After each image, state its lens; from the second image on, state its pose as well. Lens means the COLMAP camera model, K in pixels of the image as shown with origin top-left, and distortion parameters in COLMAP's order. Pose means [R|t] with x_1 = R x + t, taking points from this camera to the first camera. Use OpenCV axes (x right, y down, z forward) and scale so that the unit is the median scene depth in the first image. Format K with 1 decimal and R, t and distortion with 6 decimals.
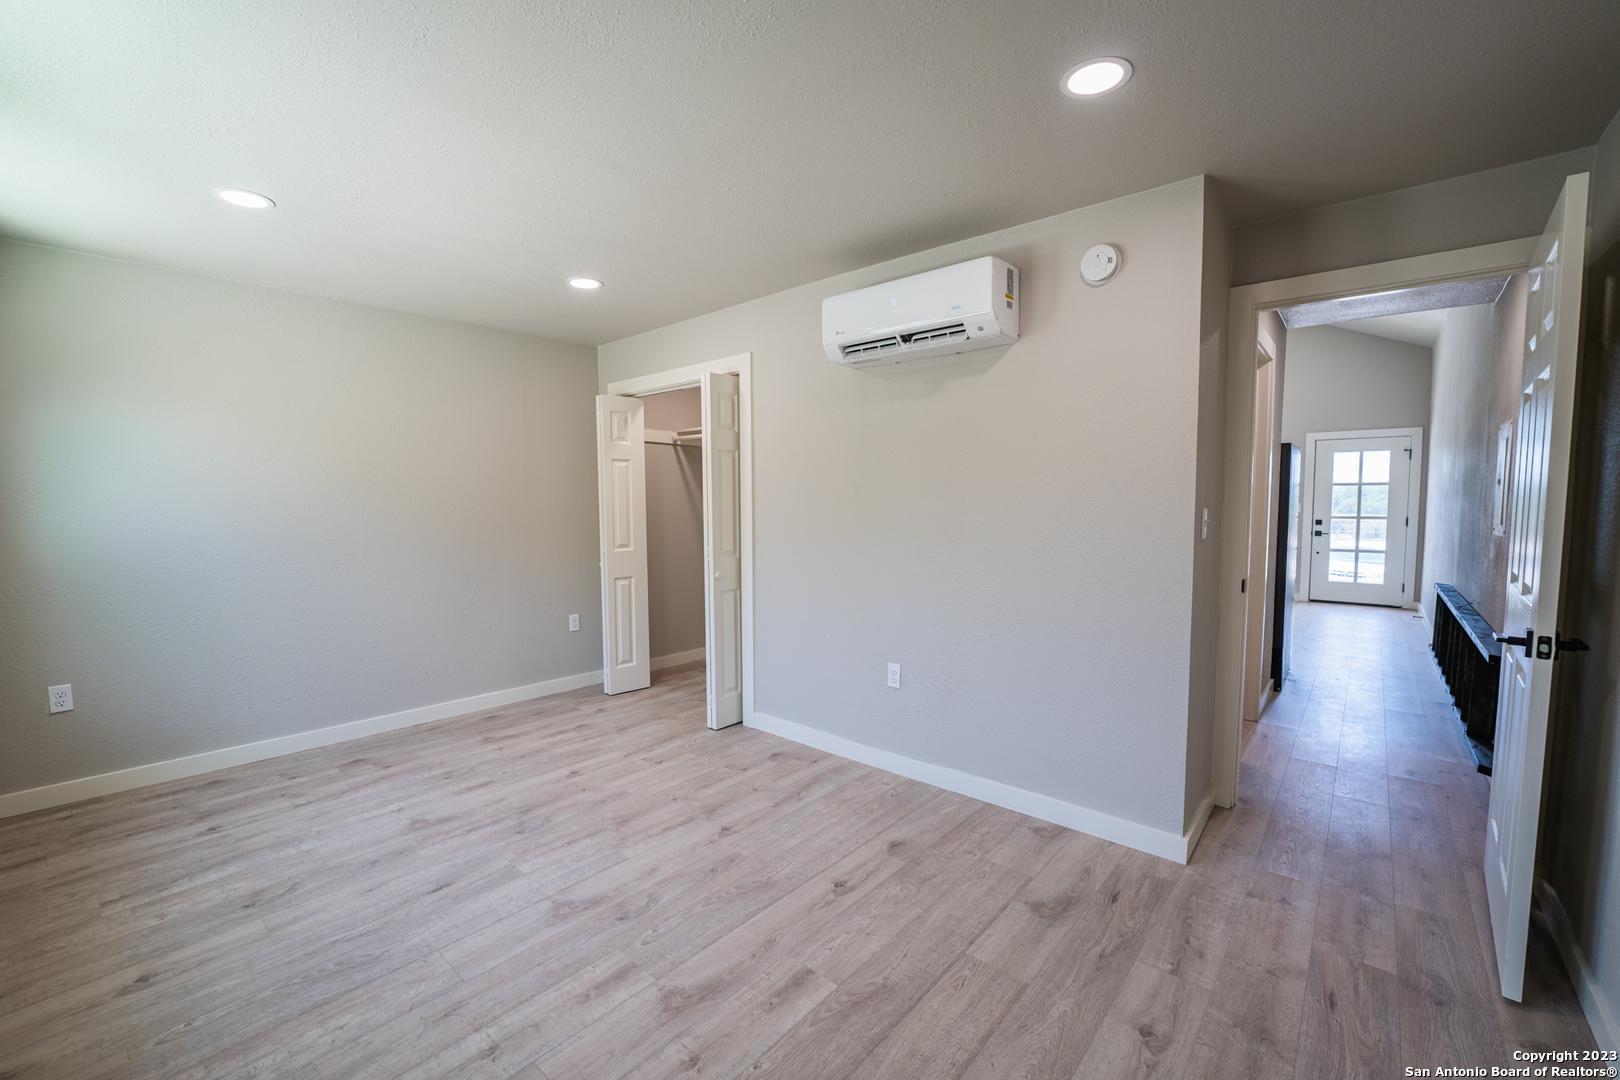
lens RADIAL K [[654.8, 0, 814.7], [0, 654.8, 547.2], [0, 0, 1]] dist [-0.012386, -0.007698]
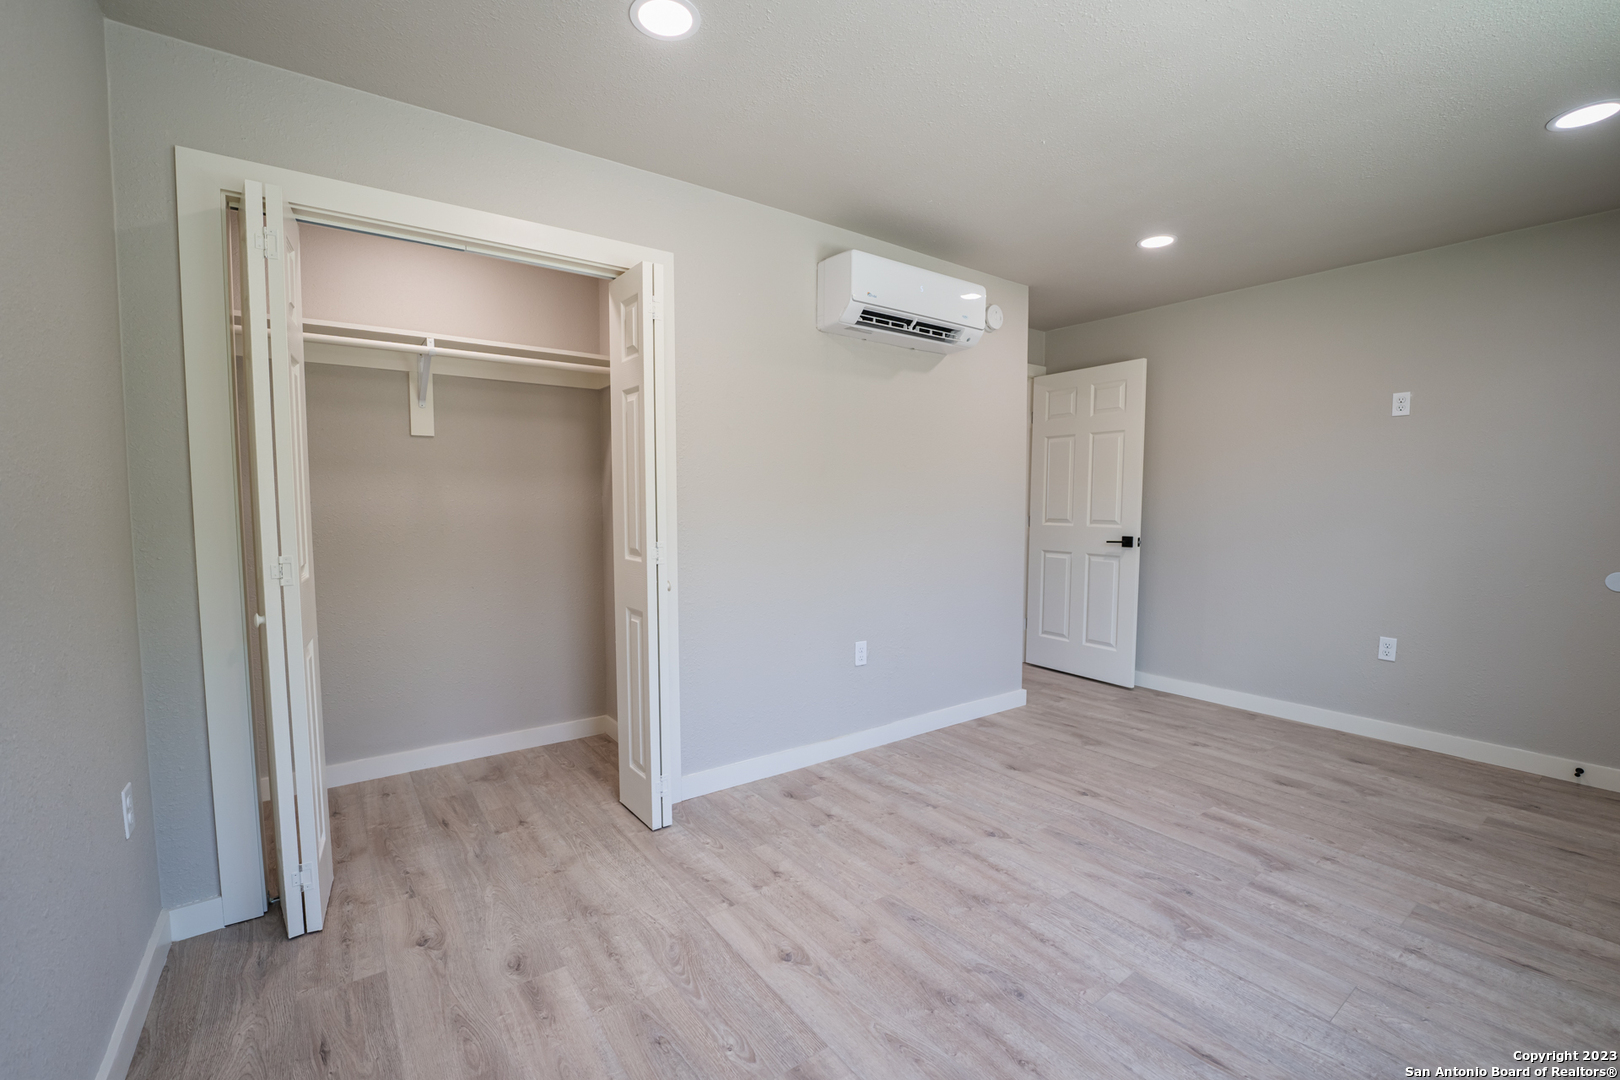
lens RADIAL K [[665.6, 0, 798.9], [0, 665.6, 530.3], [0, 0, 1]] dist [-0.015306, 0.000708]
pose [[0.233494, -0.034457, 0.971748, -1.134719], [0.058704, 0.998048, 0.021284, -0.027733], [-0.970585, 0.052076, 0.235061, 1.070742]]
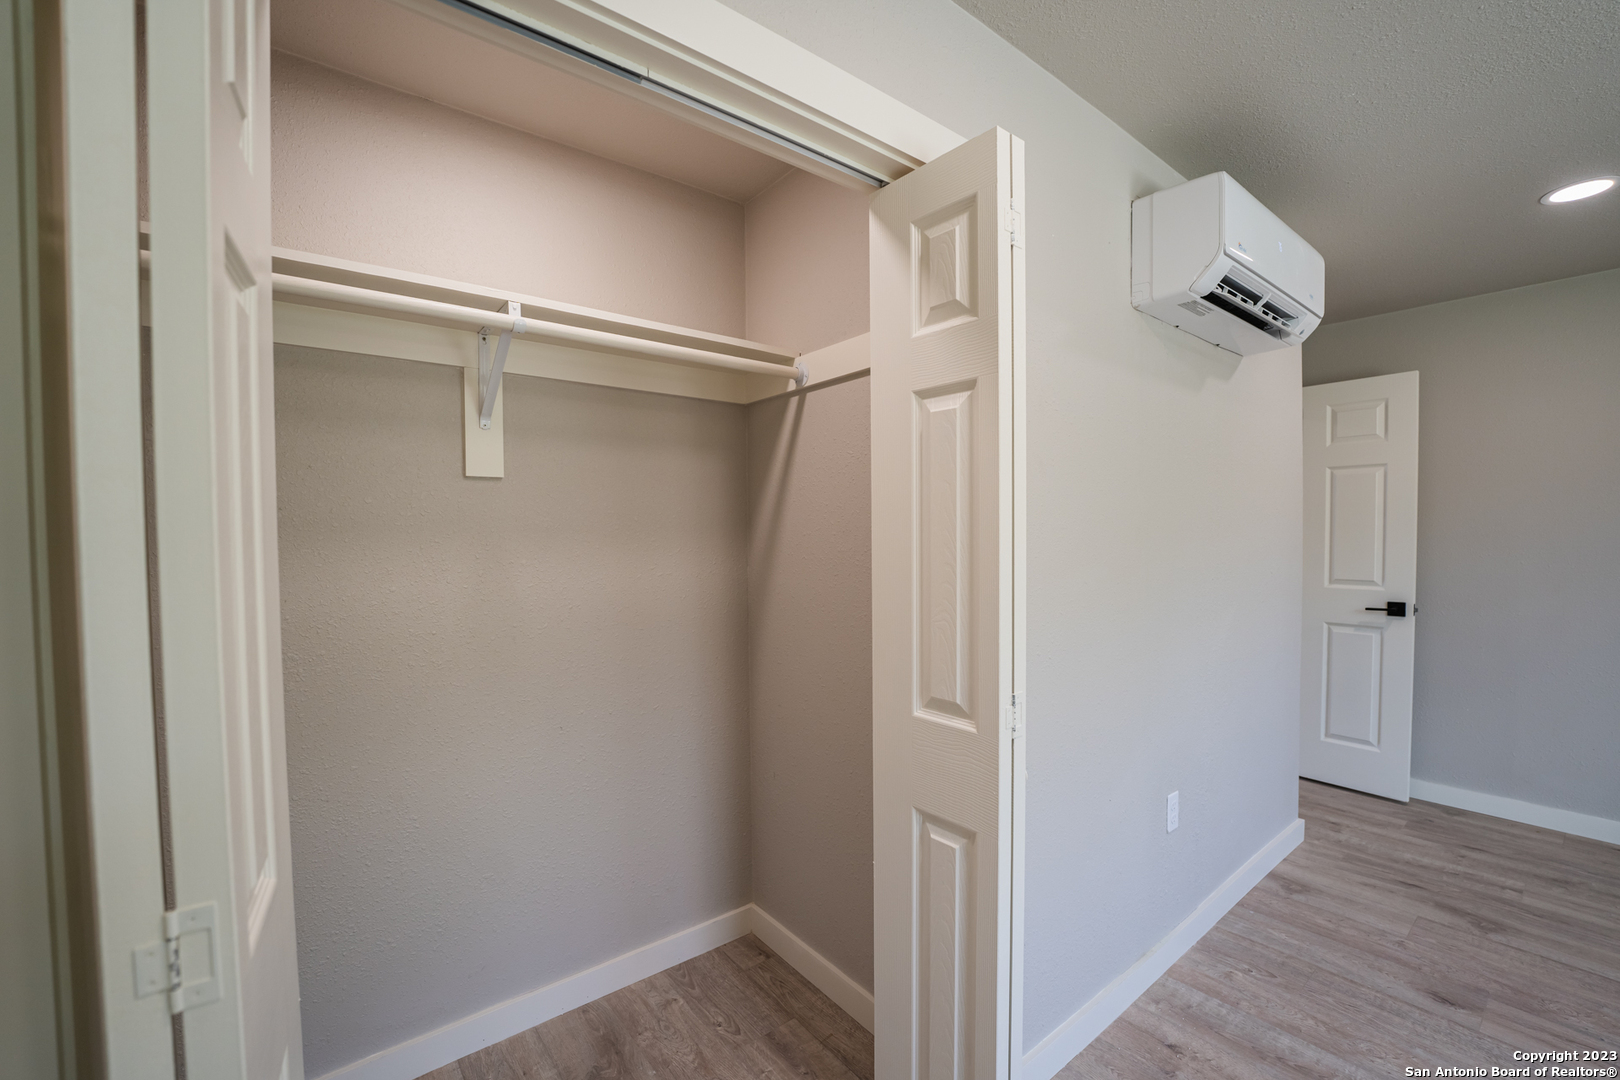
lens RADIAL K [[644.9, 0, 804.3], [0, 644.9, 539.4], [0, 0, 1]] dist [-0.014511, 0.000304]
pose [[0.188476, -0.004787, 0.982066, -0.726939], [0.068864, 0.997591, -0.008354, -0.118771], [-0.979660, 0.069203, 0.188352, 1.548561]]
